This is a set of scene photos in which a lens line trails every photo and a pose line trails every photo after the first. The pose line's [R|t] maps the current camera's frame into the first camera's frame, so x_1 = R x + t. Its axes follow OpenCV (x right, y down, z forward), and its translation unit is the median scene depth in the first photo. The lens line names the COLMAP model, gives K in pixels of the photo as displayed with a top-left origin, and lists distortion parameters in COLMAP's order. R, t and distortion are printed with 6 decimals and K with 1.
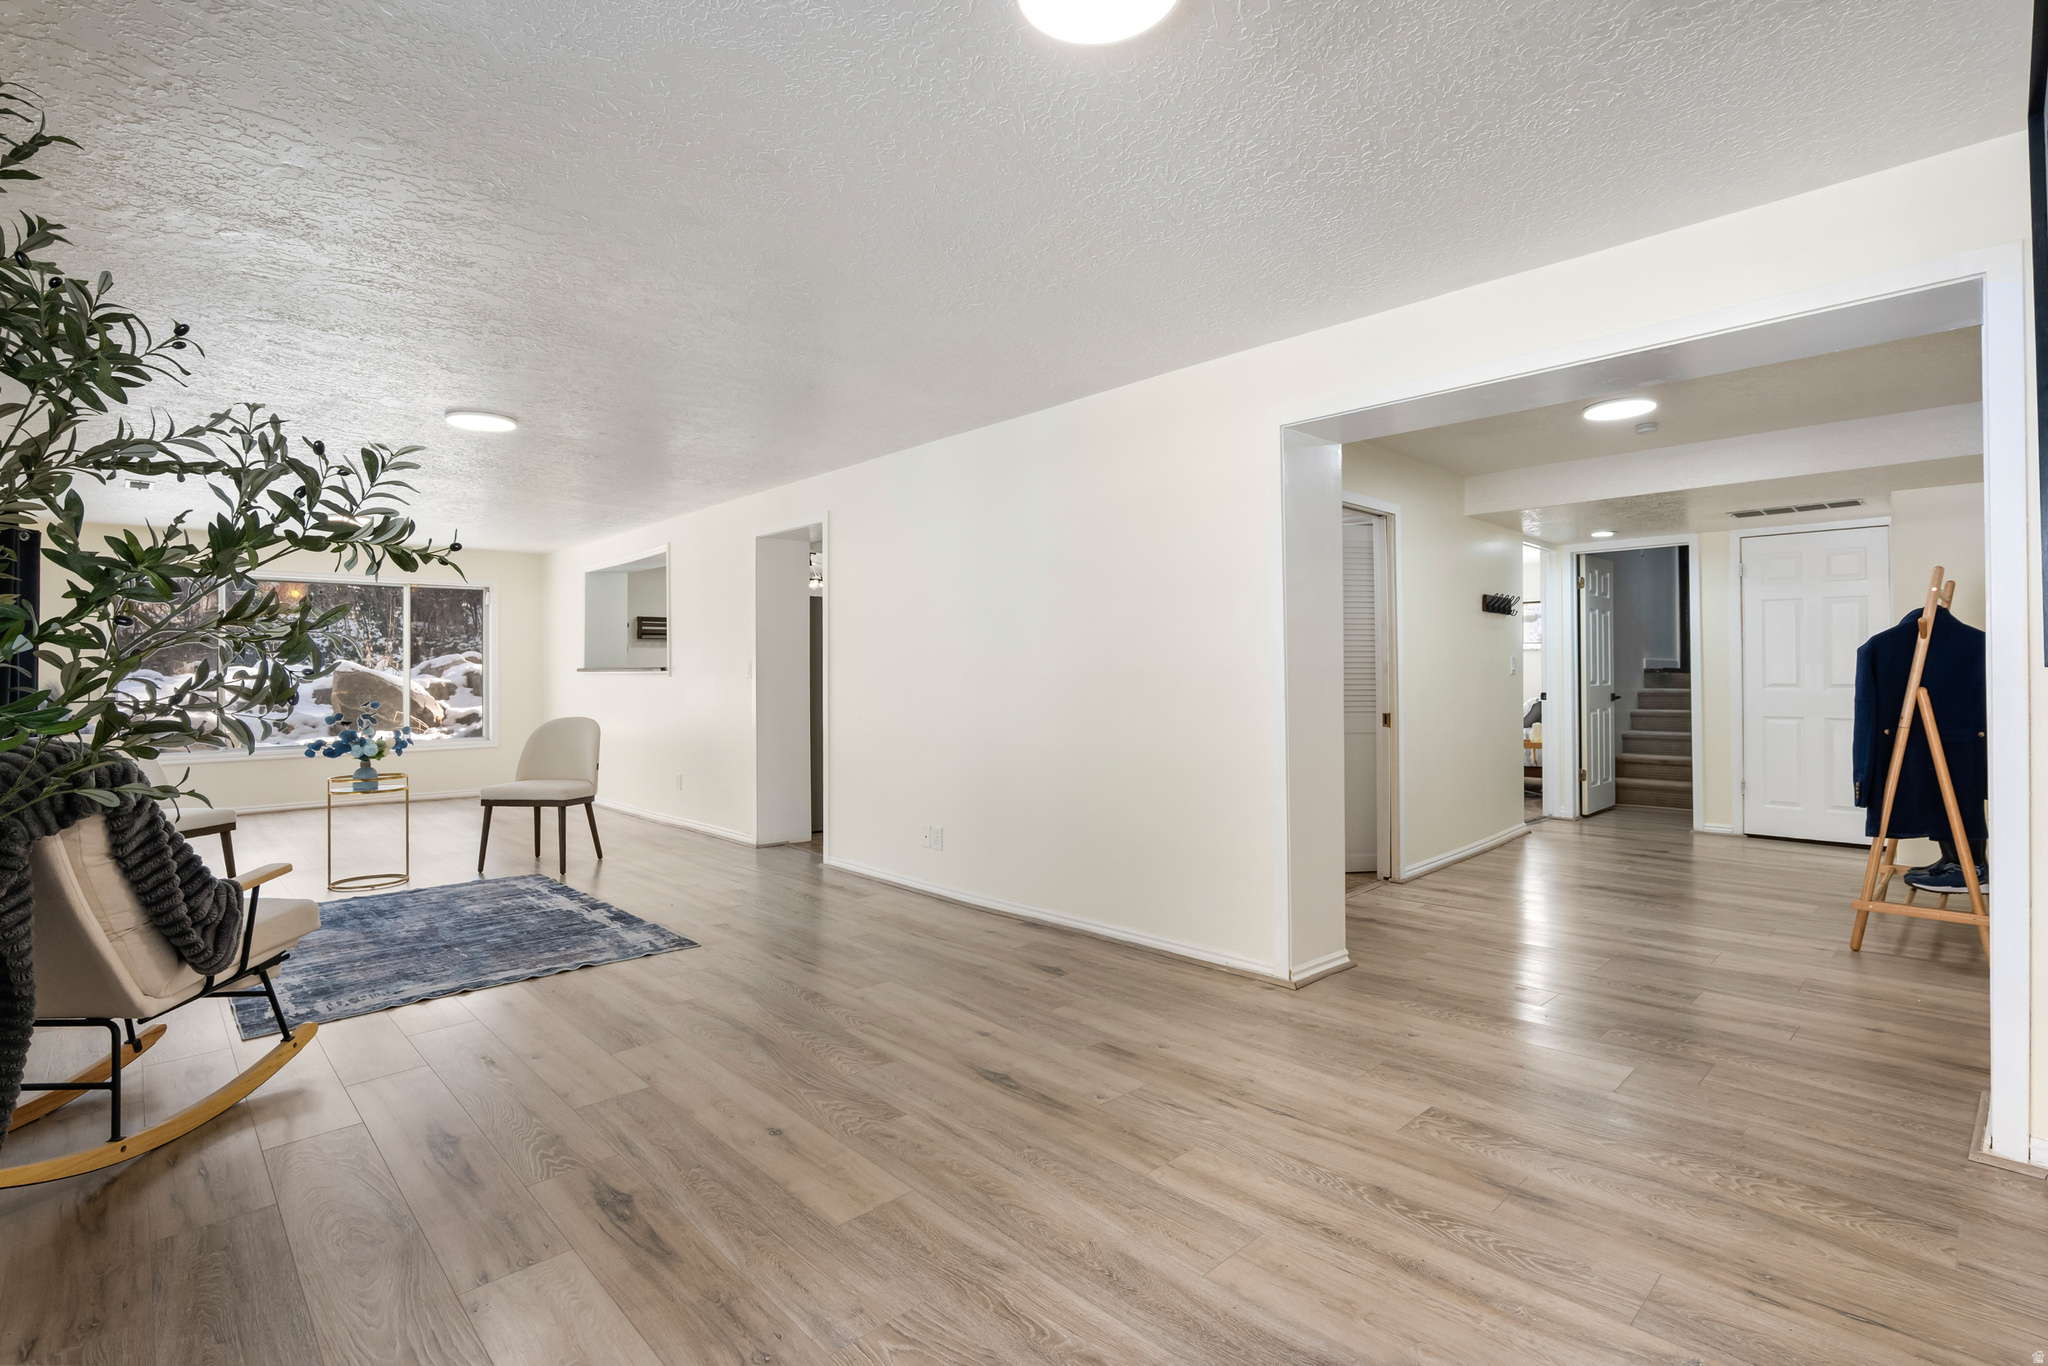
lens RADIAL K [[952.5, 0, 1013.9], [0, 952.5, 667.2], [0, 0, 1]] dist [-0.016200, 0.002087]
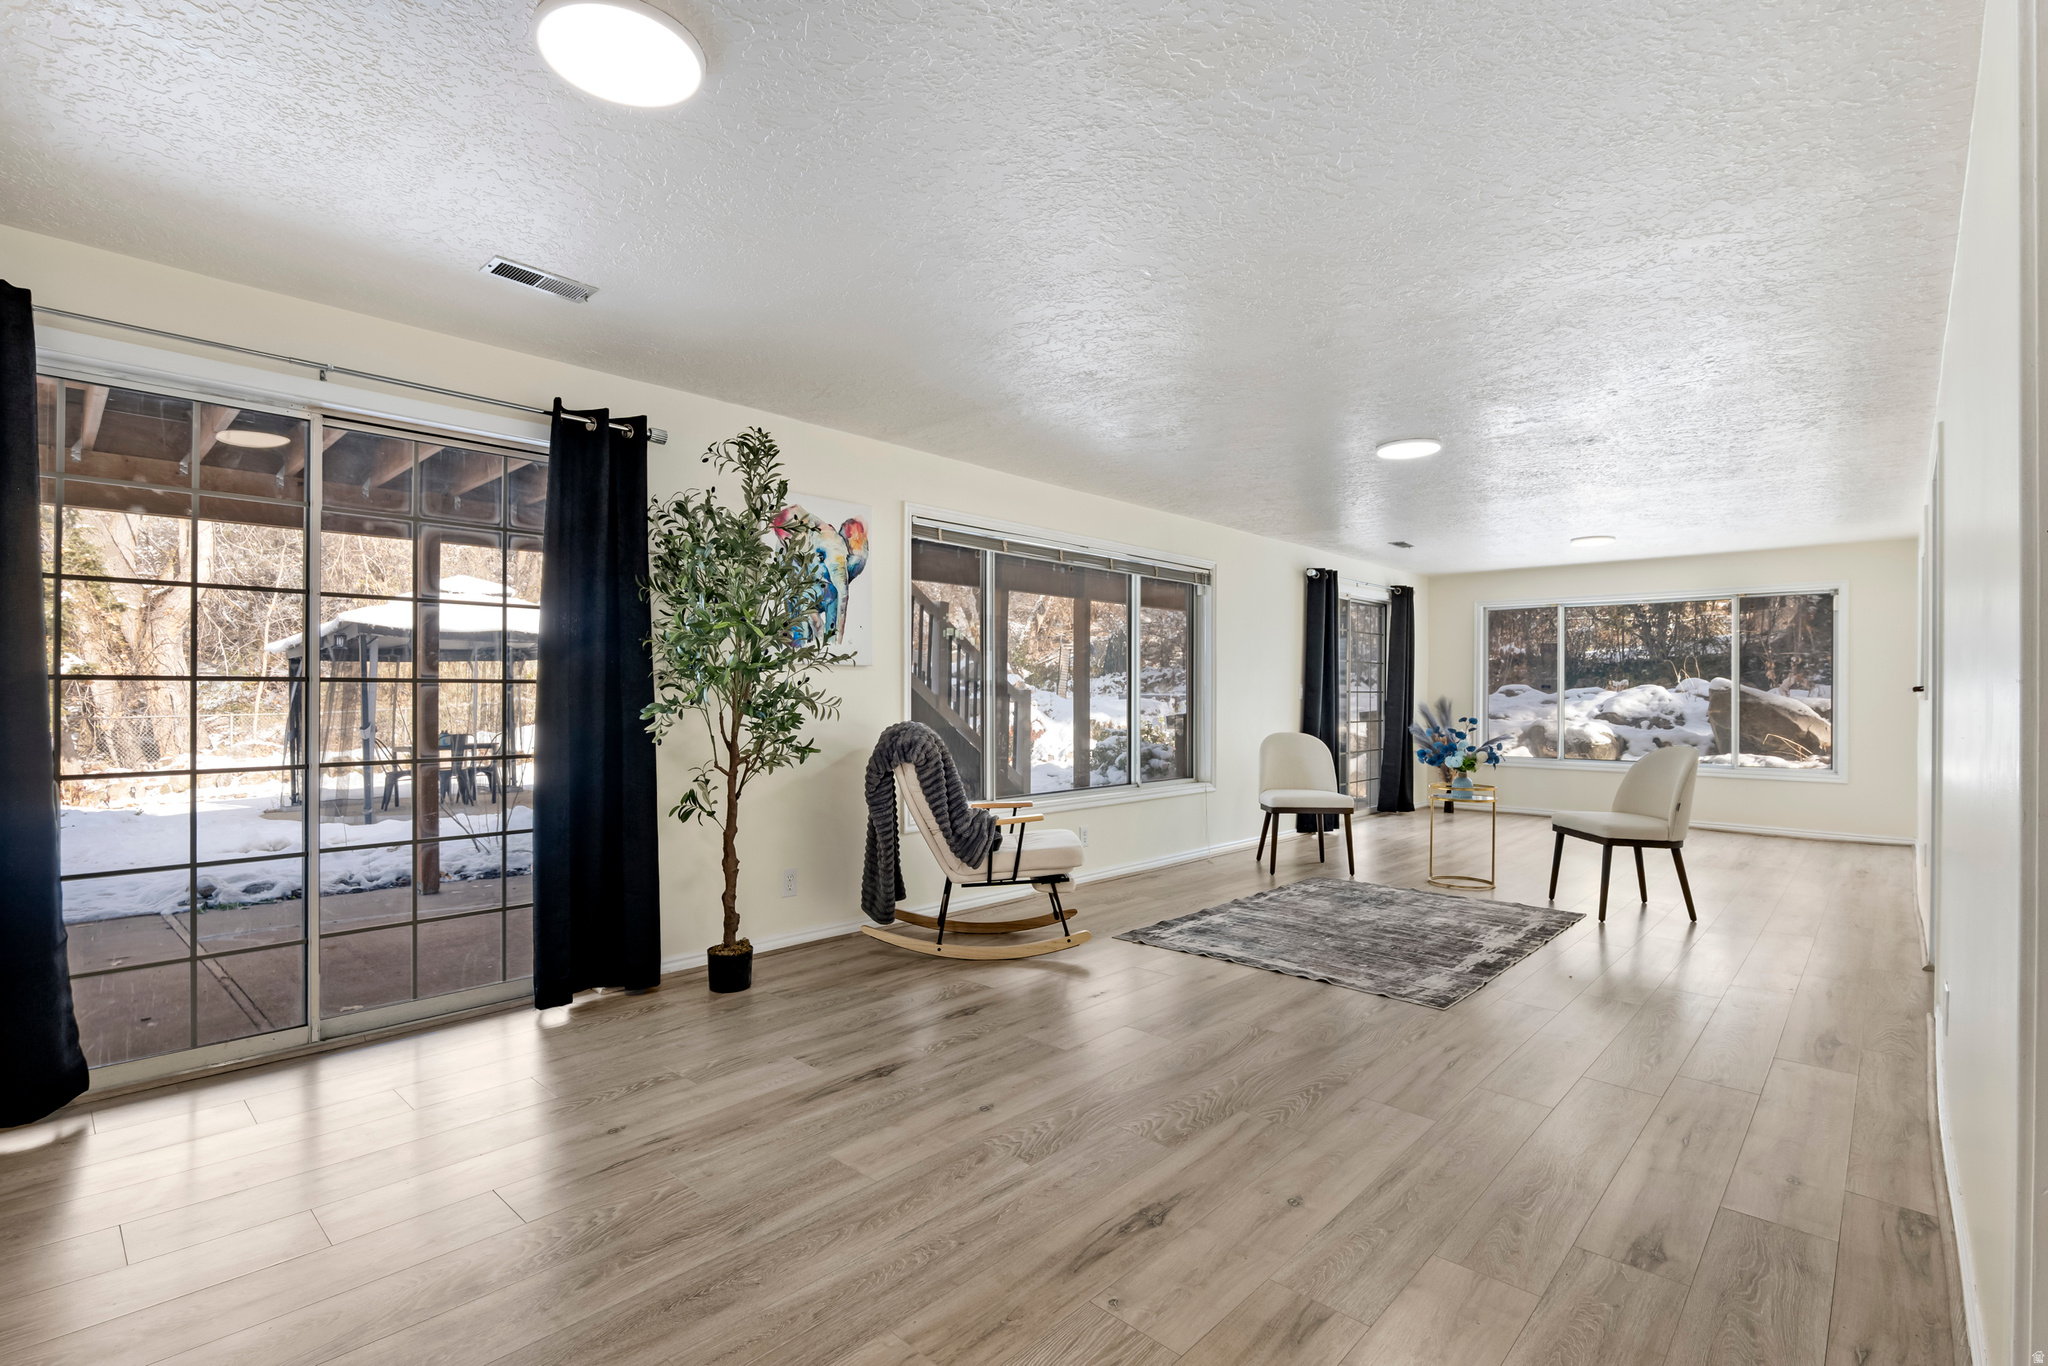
lens RADIAL K [[952.5, 0, 1021.4], [0, 952.5, 699.9], [0, 0, 1]] dist [-0.016200, 0.002087]
pose [[0.064959, 0.011396, -0.997823, 0.626912], [0.003464, 0.999926, 0.011645, 0.004097], [0.997882, -0.004213, 0.064915, 0.723142]]
